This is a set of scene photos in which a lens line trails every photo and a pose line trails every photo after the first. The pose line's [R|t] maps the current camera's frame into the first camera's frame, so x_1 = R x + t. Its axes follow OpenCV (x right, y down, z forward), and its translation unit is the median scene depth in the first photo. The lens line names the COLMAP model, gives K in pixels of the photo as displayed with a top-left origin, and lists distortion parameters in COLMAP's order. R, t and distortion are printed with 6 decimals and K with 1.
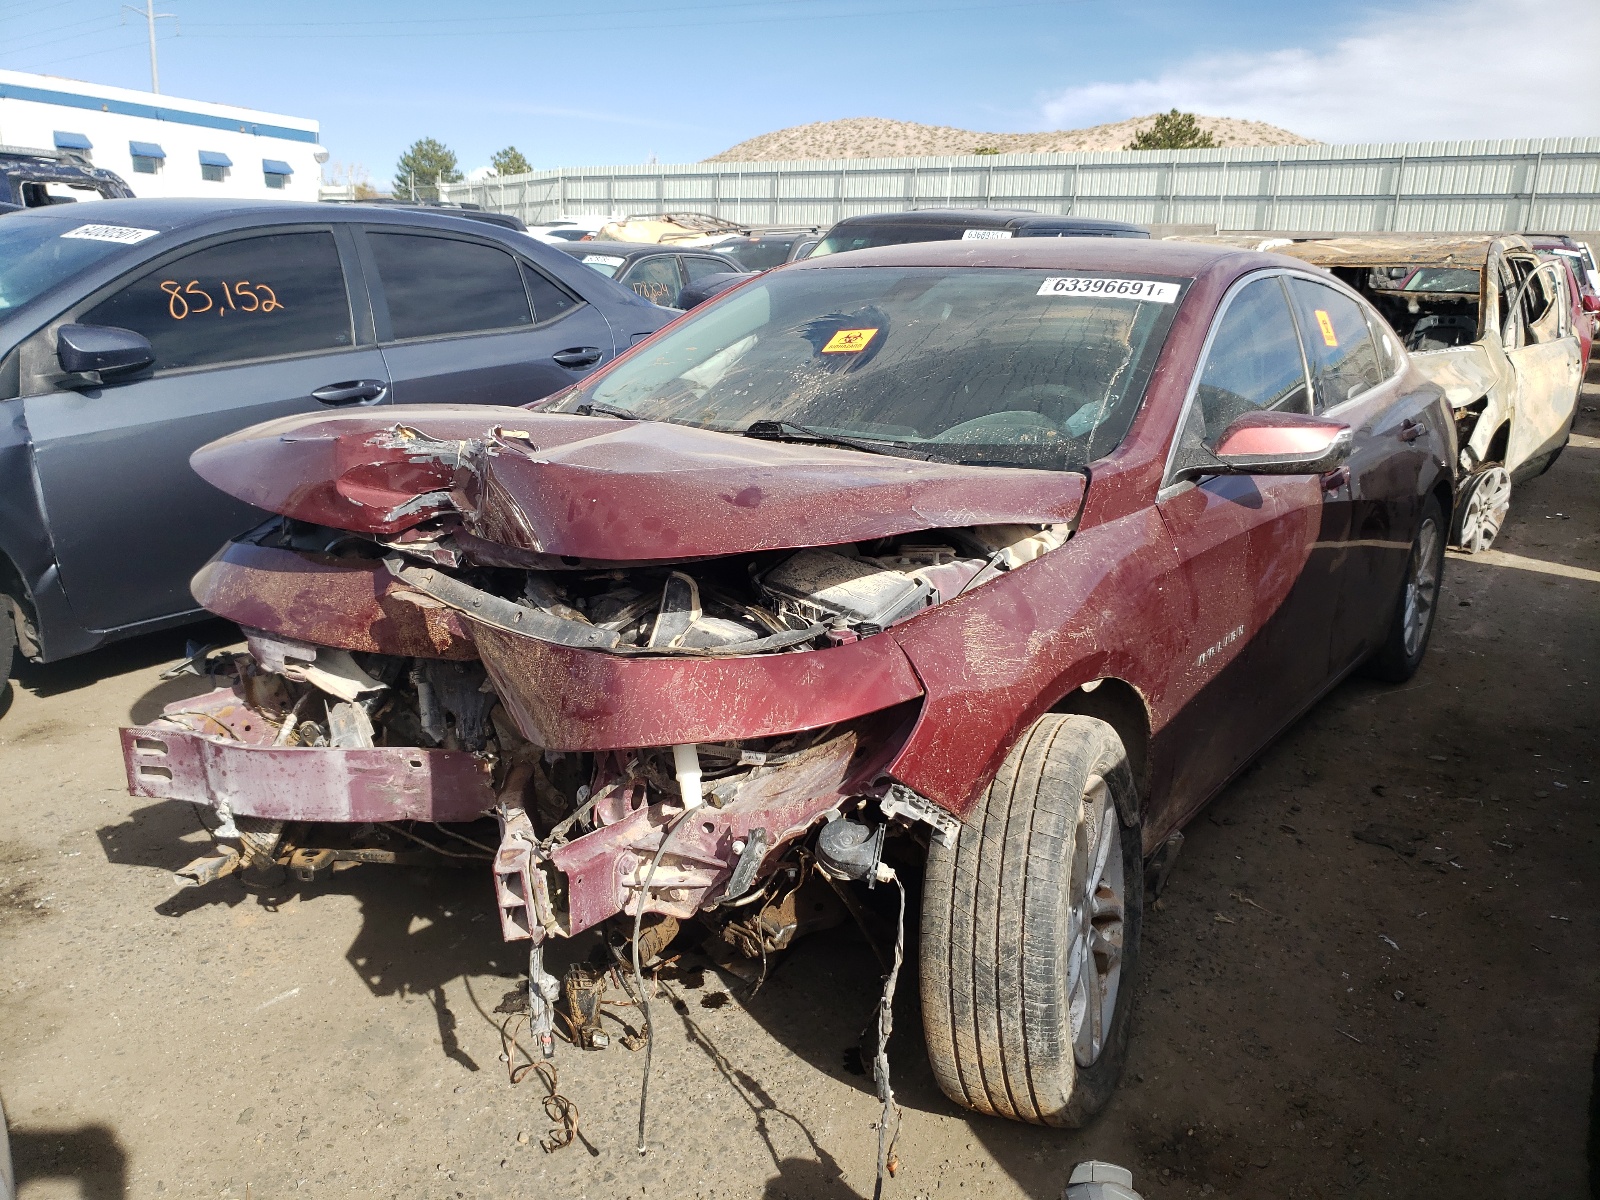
lens RADIAL K [[1156.7, 0, 800.7], [0, 1156.7, 612.0], [0, 0, 1]] dist [0.011076, -0.004502]
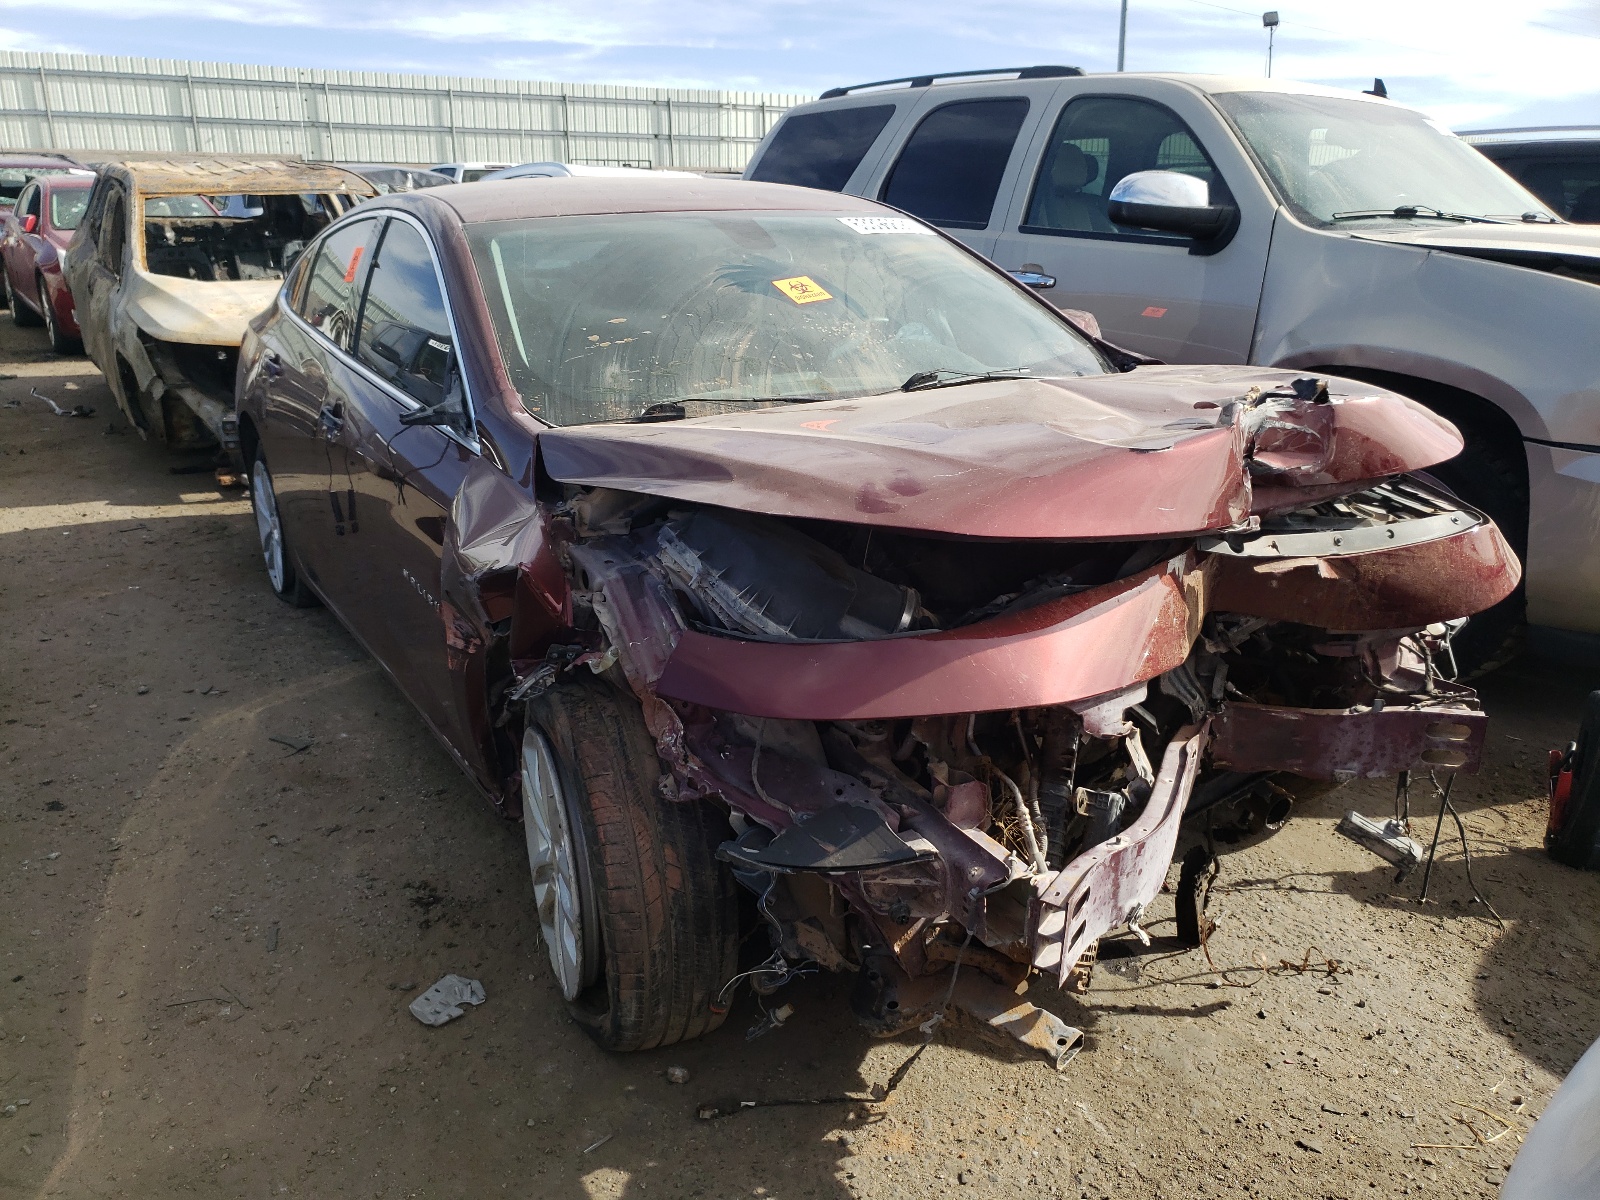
lens RADIAL K [[1156.7, 0, 800.7], [0, 1156.7, 612.0], [0, 0, 1]] dist [0.011076, -0.004502]
pose [[0.426296, -0.323751, 0.844664, -0.990006], [0.270469, 0.936662, 0.222509, -0.222435], [-0.863202, 0.133601, 0.486860, 0.633468]]
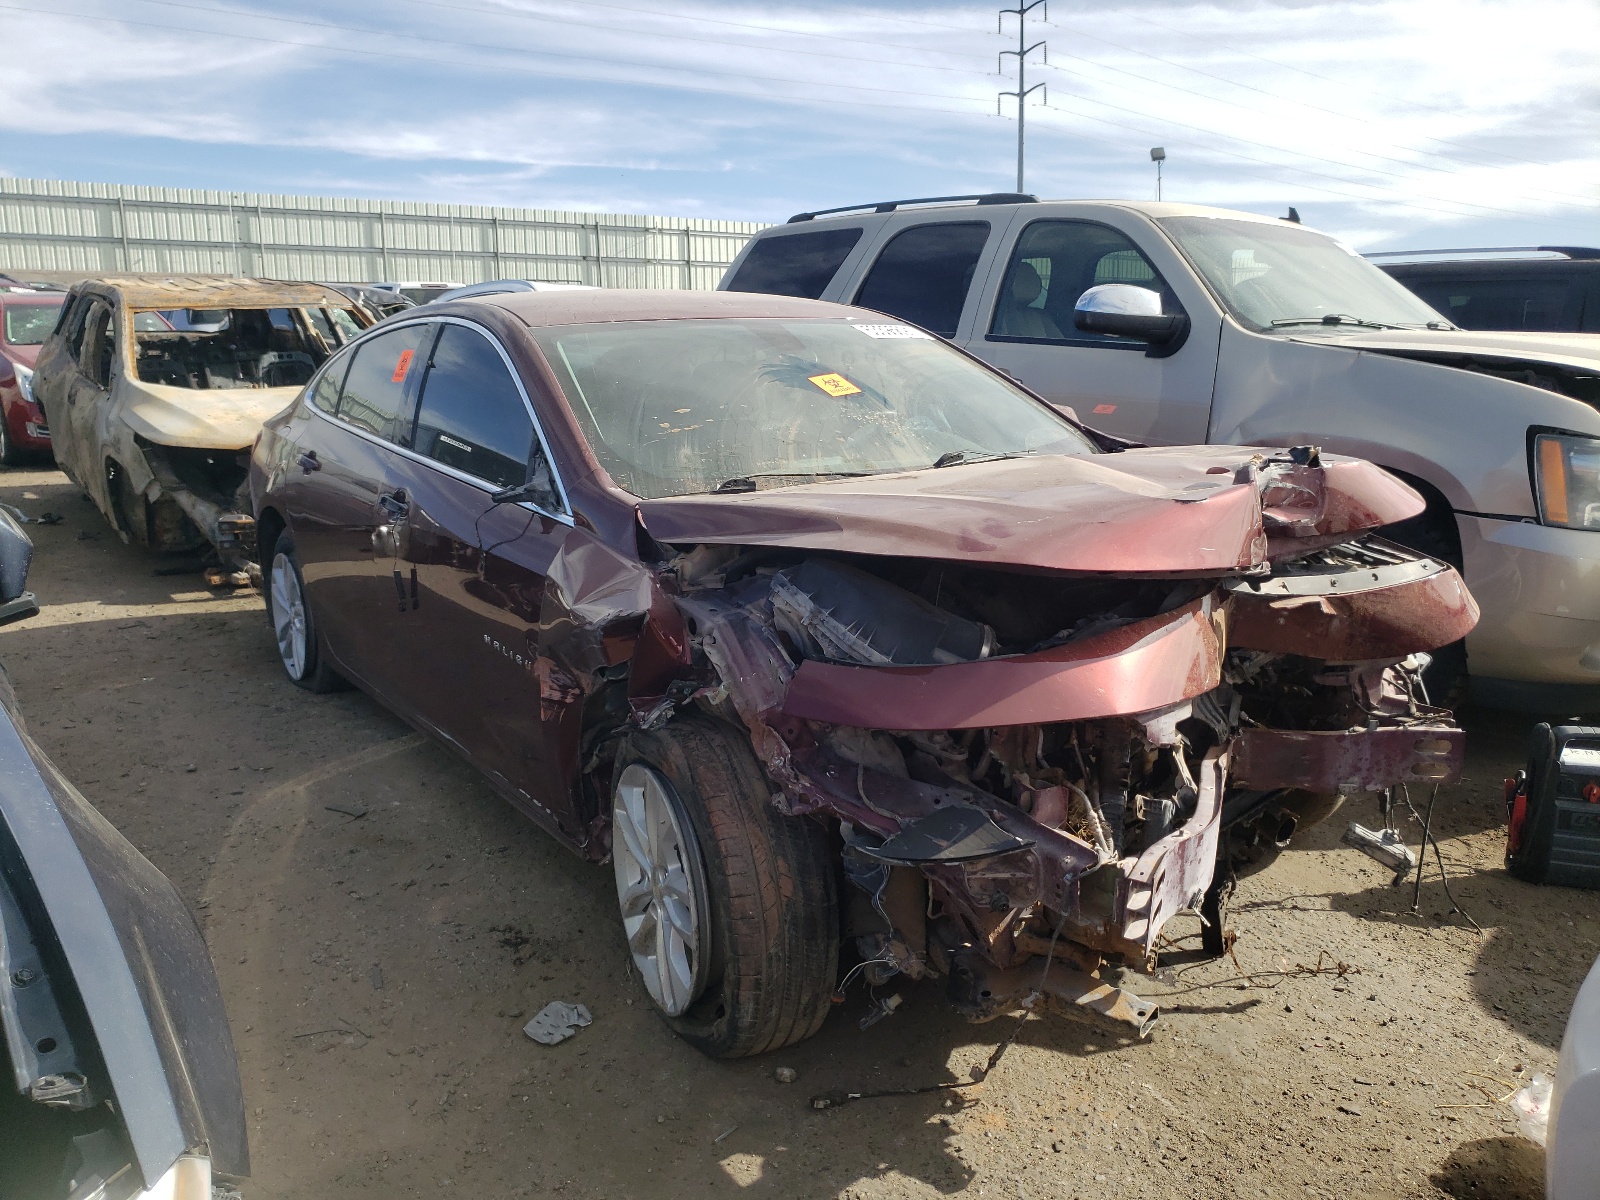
lens RADIAL K [[1156.7, 0, 800.7], [0, 1156.7, 612.0], [0, 0, 1]] dist [0.011076, -0.004502]
pose [[0.362704, -0.250295, 0.897663, -1.142045], [0.277832, 0.948494, 0.152209, -0.230488], [-0.889525, 0.194193, 0.413563, 0.694554]]
